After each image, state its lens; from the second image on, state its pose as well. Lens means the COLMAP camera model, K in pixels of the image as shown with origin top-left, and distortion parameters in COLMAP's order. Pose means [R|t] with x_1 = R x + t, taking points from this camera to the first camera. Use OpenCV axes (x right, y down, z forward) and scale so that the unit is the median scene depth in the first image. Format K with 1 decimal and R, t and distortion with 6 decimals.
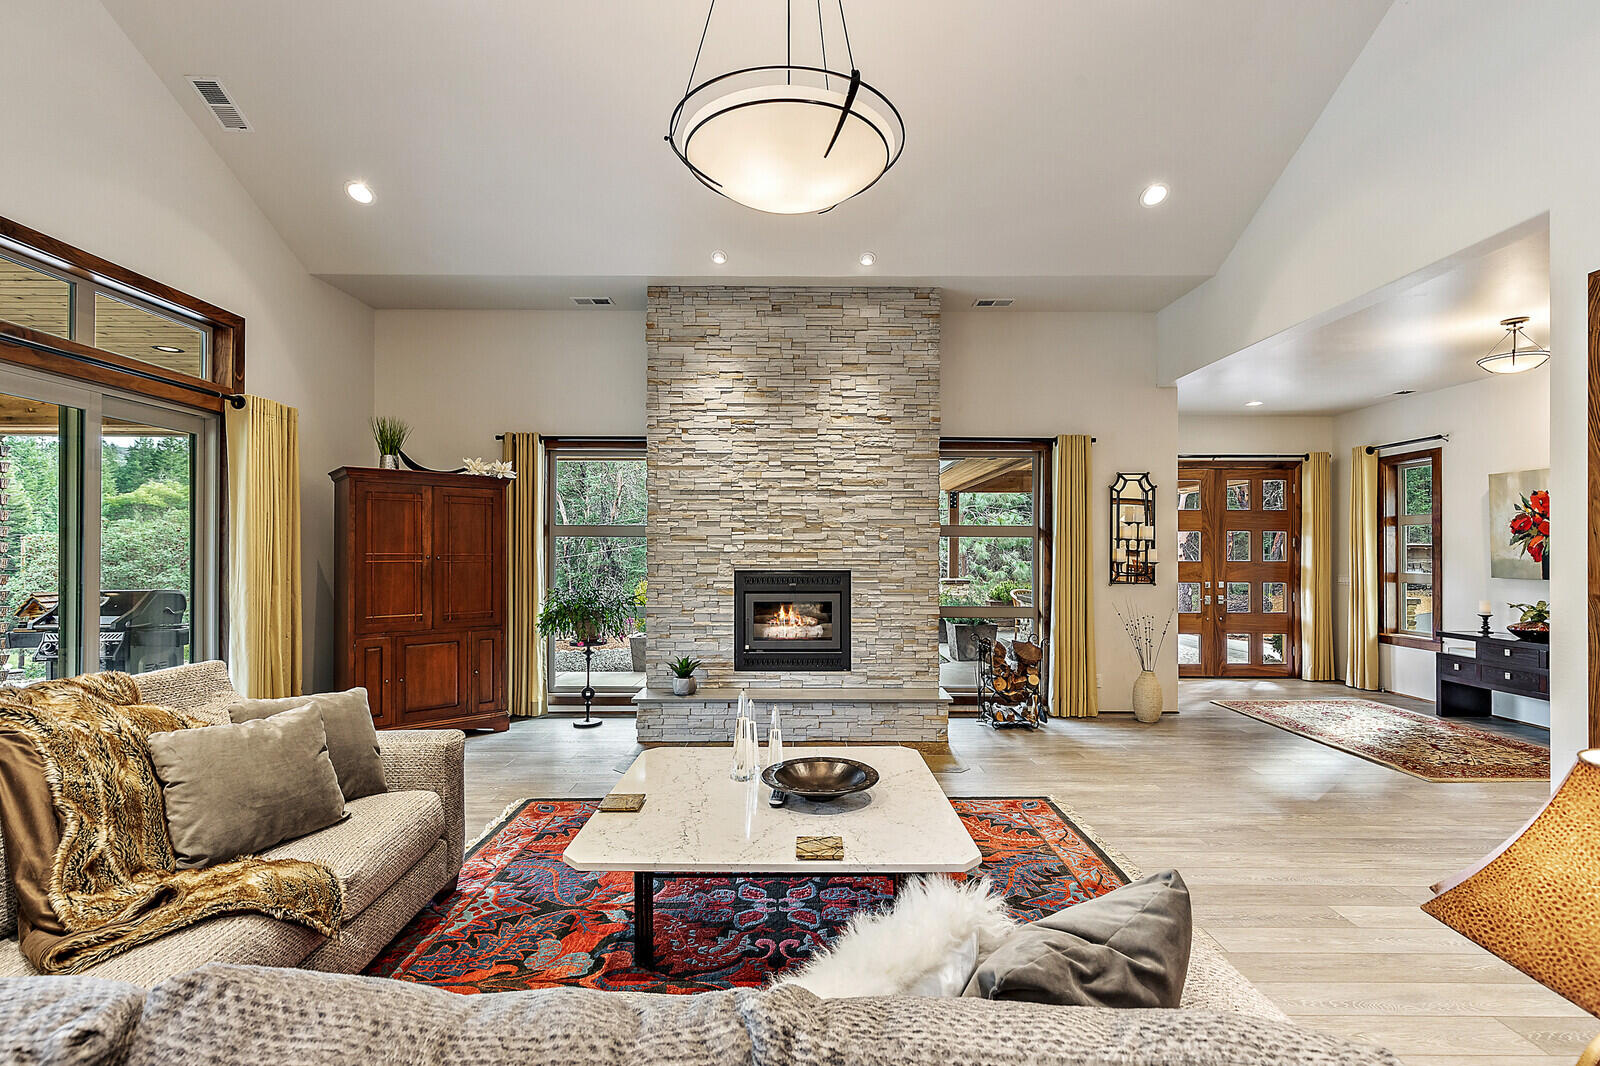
lens RADIAL K [[725.8, 0, 810.4], [0, 725.8, 547.9], [0, 0, 1]] dist [0.007066, -0.001425]
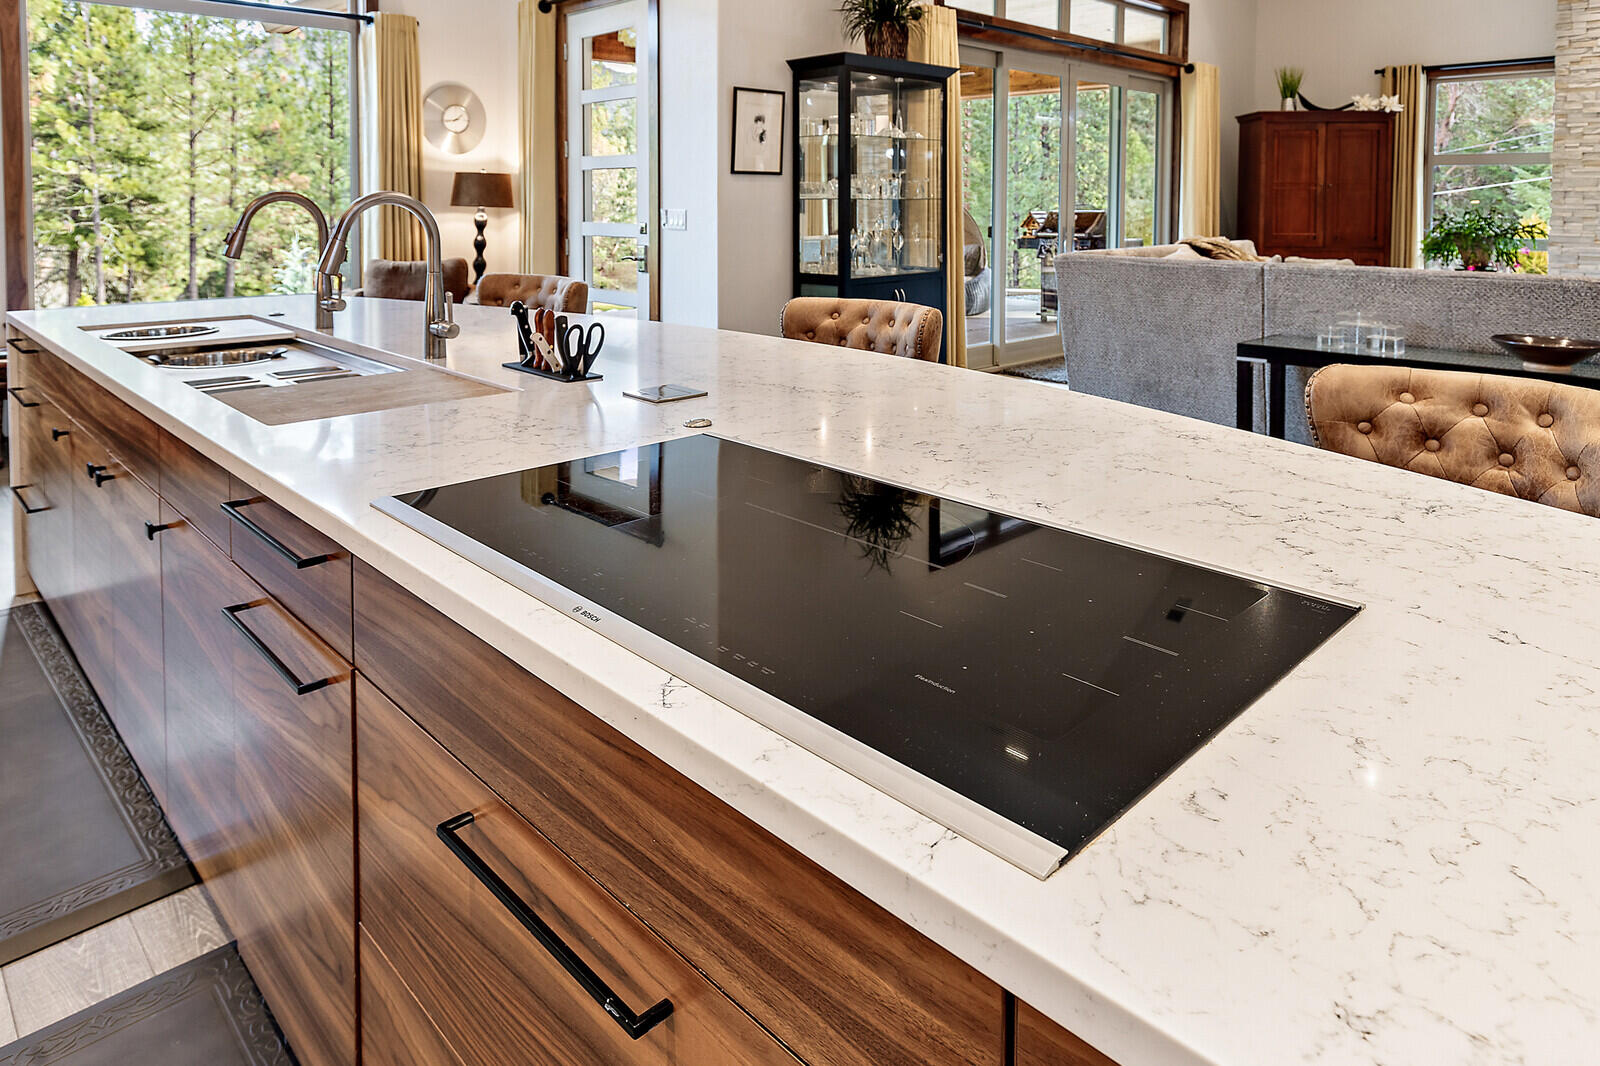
lens RADIAL K [[1019.2, 0, 786.6], [0, 1019.2, 242.2], [0, 0, 1]] dist [0.004261, -0.002755]
pose [[0.683185, 0.032778, -0.729509, 0.074016], [0.000267, 0.998981, 0.045135, 0.028320], [0.730245, -0.031030, 0.682480, -0.676890]]
